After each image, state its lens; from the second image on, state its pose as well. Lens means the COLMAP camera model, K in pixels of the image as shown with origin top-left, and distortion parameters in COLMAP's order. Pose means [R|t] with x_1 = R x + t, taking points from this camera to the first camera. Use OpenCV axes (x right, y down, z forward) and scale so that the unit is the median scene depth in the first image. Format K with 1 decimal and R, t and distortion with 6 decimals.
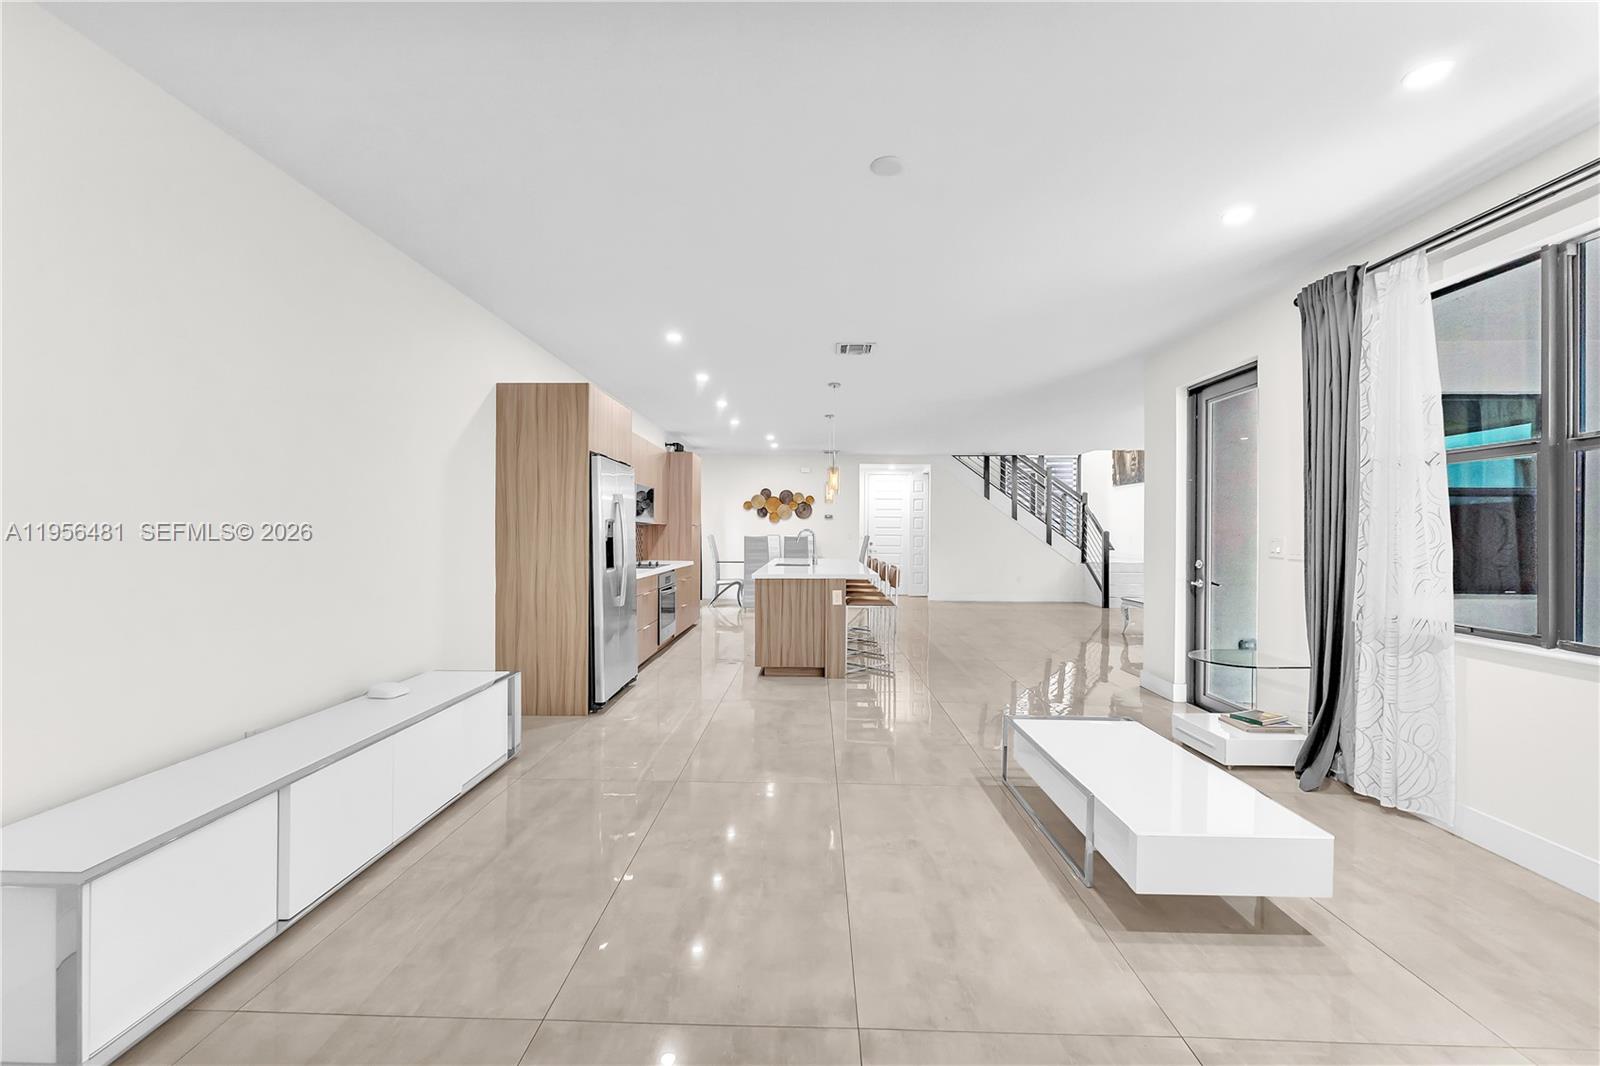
lens RADIAL K [[662.9, 0, 797.1], [0, 662.9, 530.6], [0, 0, 1]] dist [-0.000521, -0.000004]
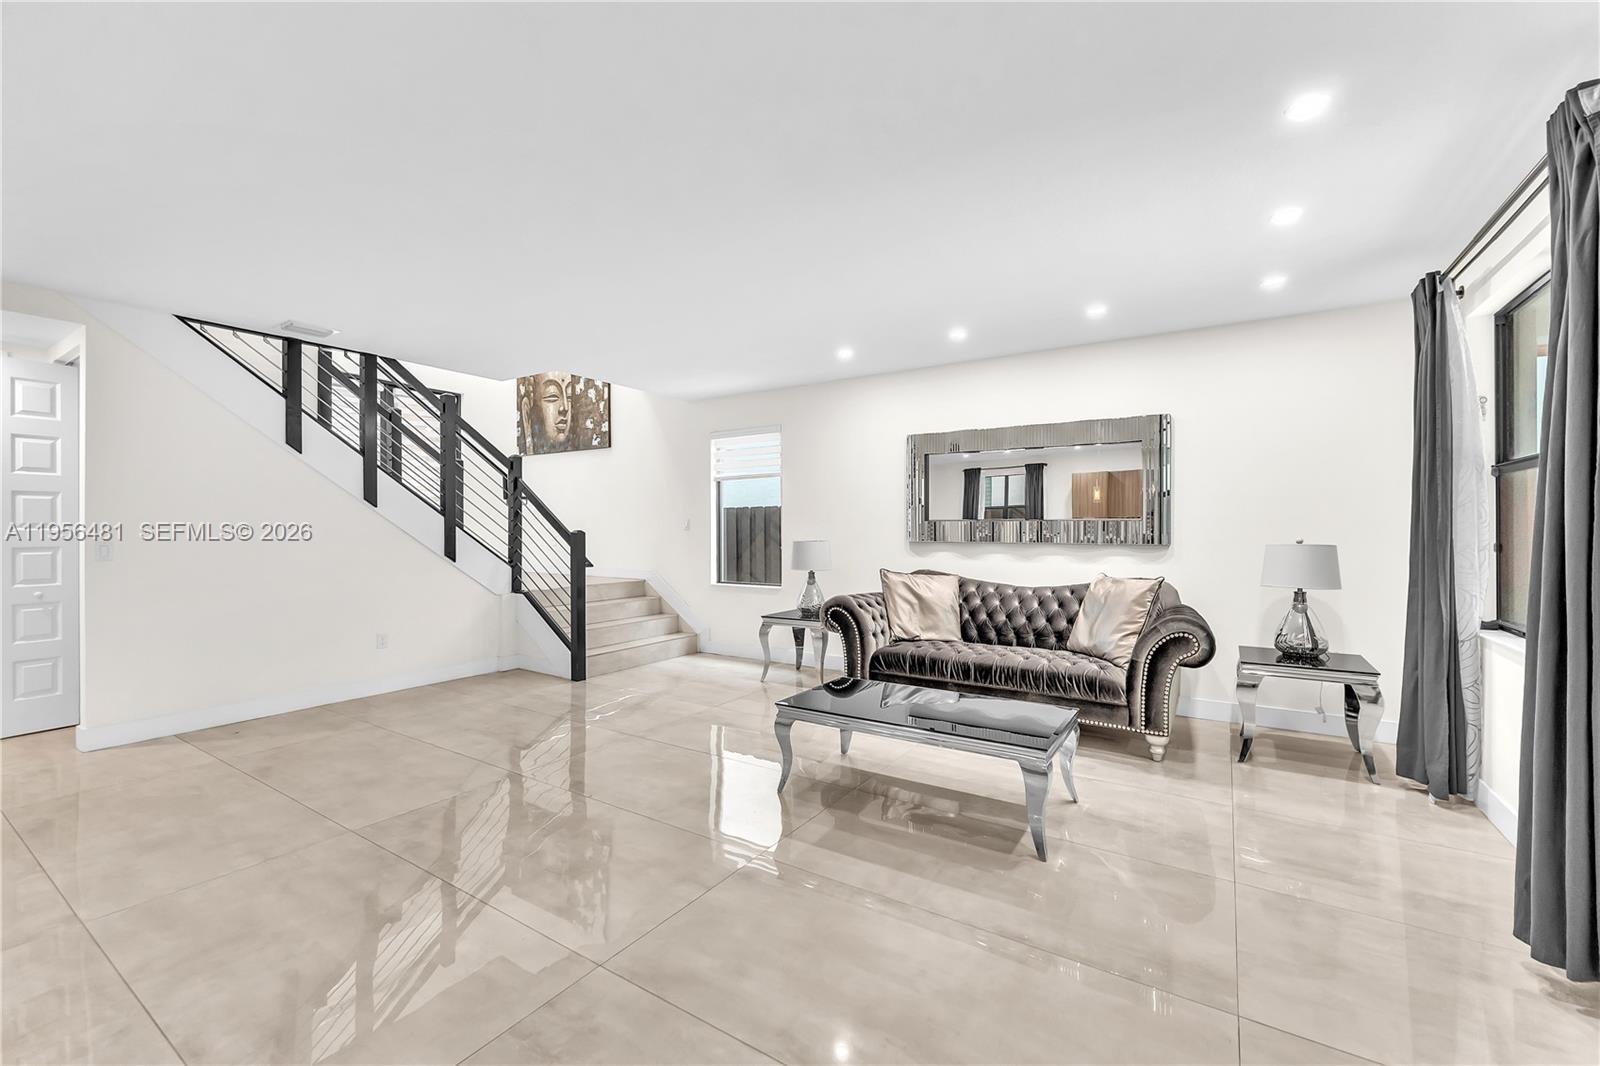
lens RADIAL K [[662.9, 0, 796.9], [0, 662.9, 527.7], [0, 0, 1]] dist [-0.000521, -0.000004]
pose [[0.532115, -0.002711, 0.846668, 0.114289], [0.002897, 0.999995, 0.001381, -0.001911], [-0.846667, 0.001718, 0.532120, 0.544042]]
